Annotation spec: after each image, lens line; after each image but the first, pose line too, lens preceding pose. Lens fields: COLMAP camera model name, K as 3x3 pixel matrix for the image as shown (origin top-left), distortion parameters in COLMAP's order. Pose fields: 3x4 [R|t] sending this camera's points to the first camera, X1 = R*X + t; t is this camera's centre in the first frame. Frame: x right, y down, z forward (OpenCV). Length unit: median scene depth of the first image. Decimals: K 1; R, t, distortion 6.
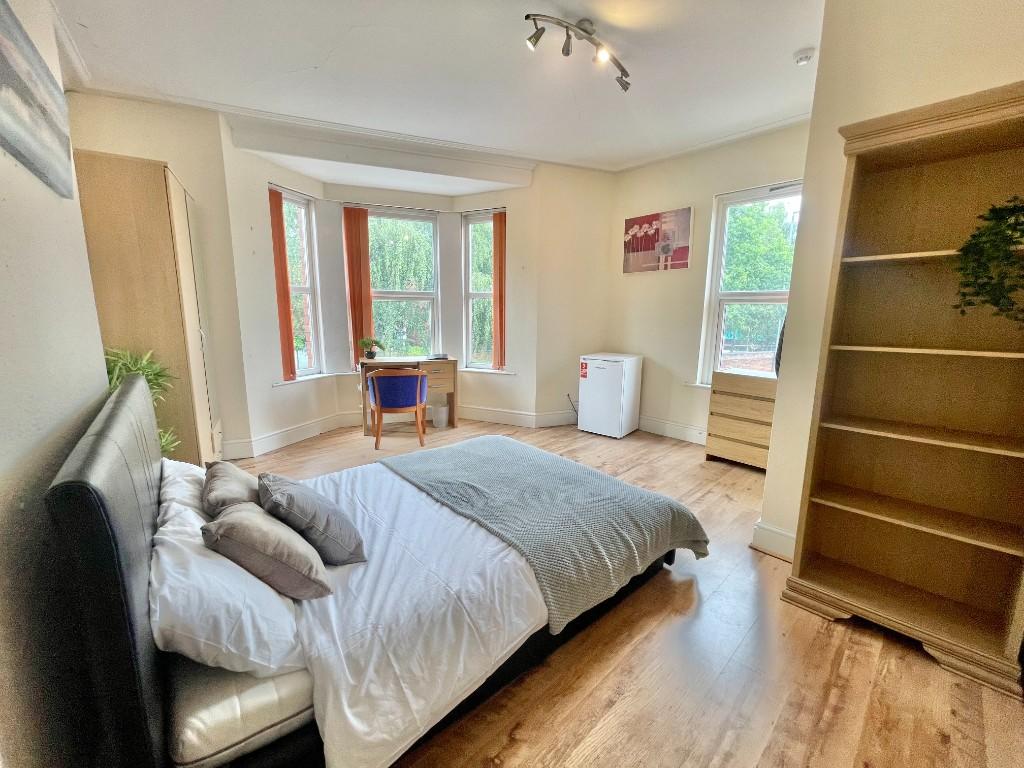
lens RADIAL K [[408.8, 0, 510.0], [0, 408.8, 382.1], [0, 0, 1]] dist [-0.018201, 0.006731]
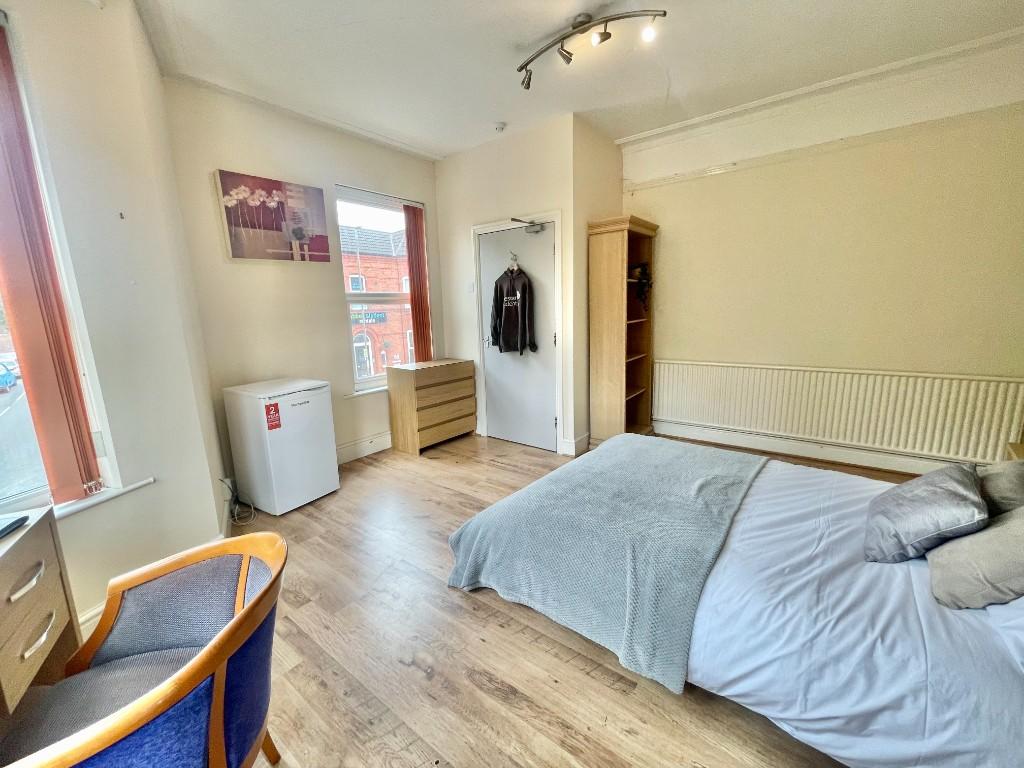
lens RADIAL K [[408.8, 0, 510.0], [0, 408.8, 382.1], [0, 0, 1]] dist [-0.018201, 0.006731]
pose [[-0.163436, -0.181925, 0.969635, -0.464240], [0.201421, 0.955995, 0.213317, -0.141536], [-0.965773, 0.230169, -0.119600, 0.761911]]
